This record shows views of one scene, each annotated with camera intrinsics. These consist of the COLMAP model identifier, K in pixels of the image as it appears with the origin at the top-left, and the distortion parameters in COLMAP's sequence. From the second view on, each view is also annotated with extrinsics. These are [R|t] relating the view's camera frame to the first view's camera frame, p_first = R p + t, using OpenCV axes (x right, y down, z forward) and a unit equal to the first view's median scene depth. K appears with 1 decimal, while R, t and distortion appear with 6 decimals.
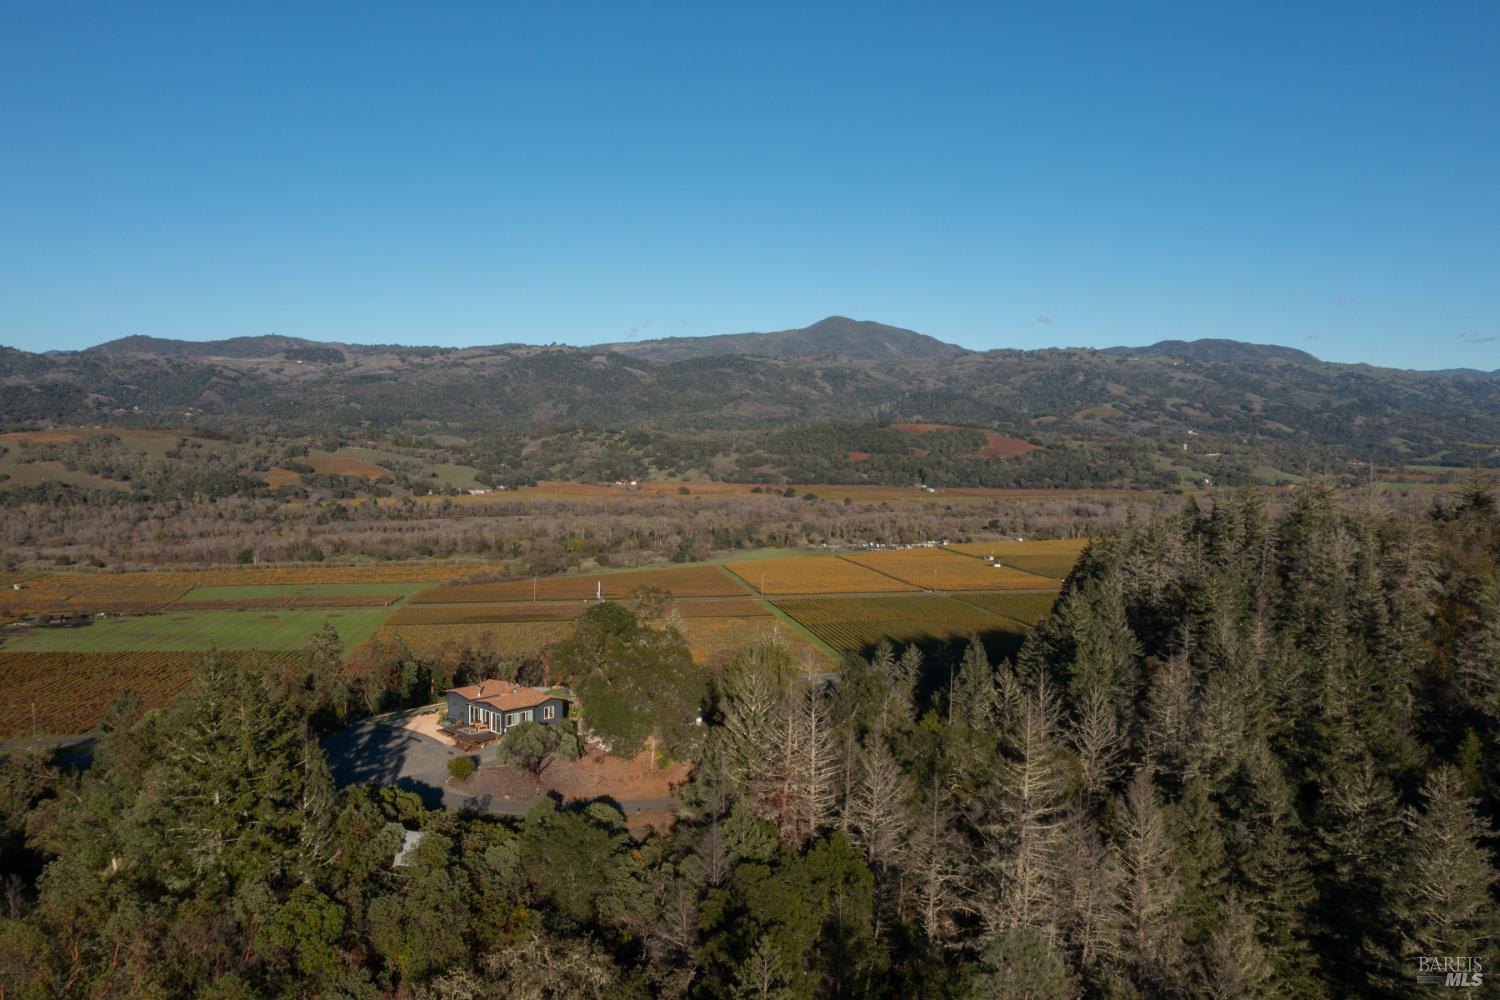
lens RADIAL K [[672.5, 0, 750.0], [0, 672.5, 500.0], [0, 0, 1]] dist [0.001360, 0.000032]
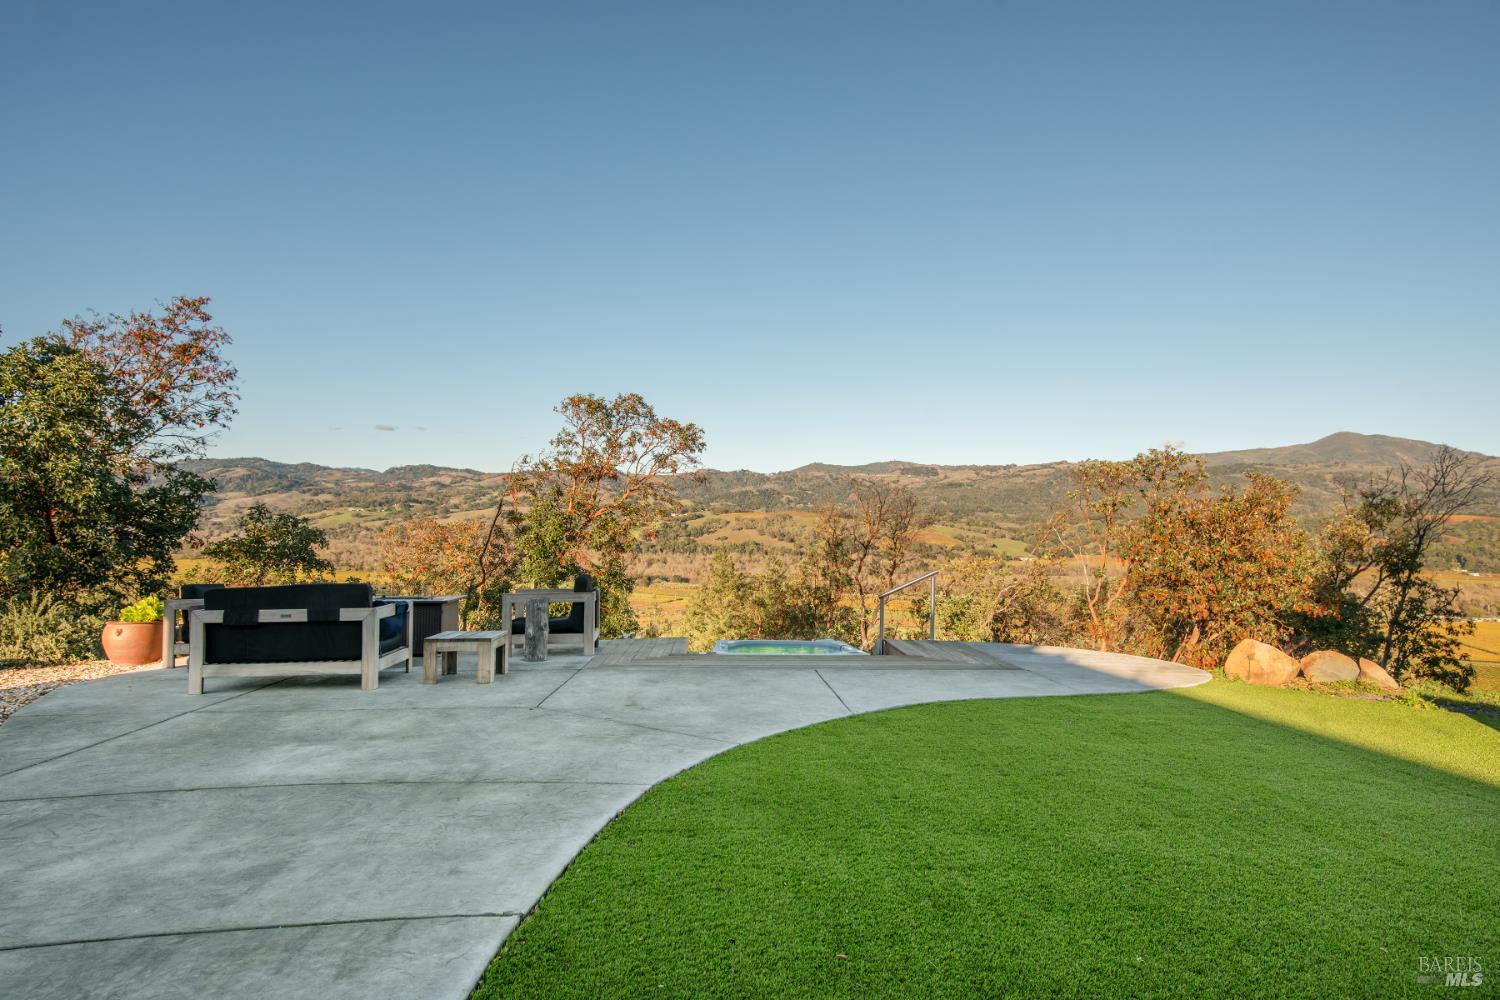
lens RADIAL K [[679.7, 0, 750.0], [0, 679.7, 500.0], [0, 0, 1]] dist [-0.004230, -0.000262]
pose [[0.760808, -0.046349, -0.647320, 0.070751], [0.019243, 0.998619, -0.048886, -0.078311], [0.648691, 0.024736, 0.760649, -0.443096]]
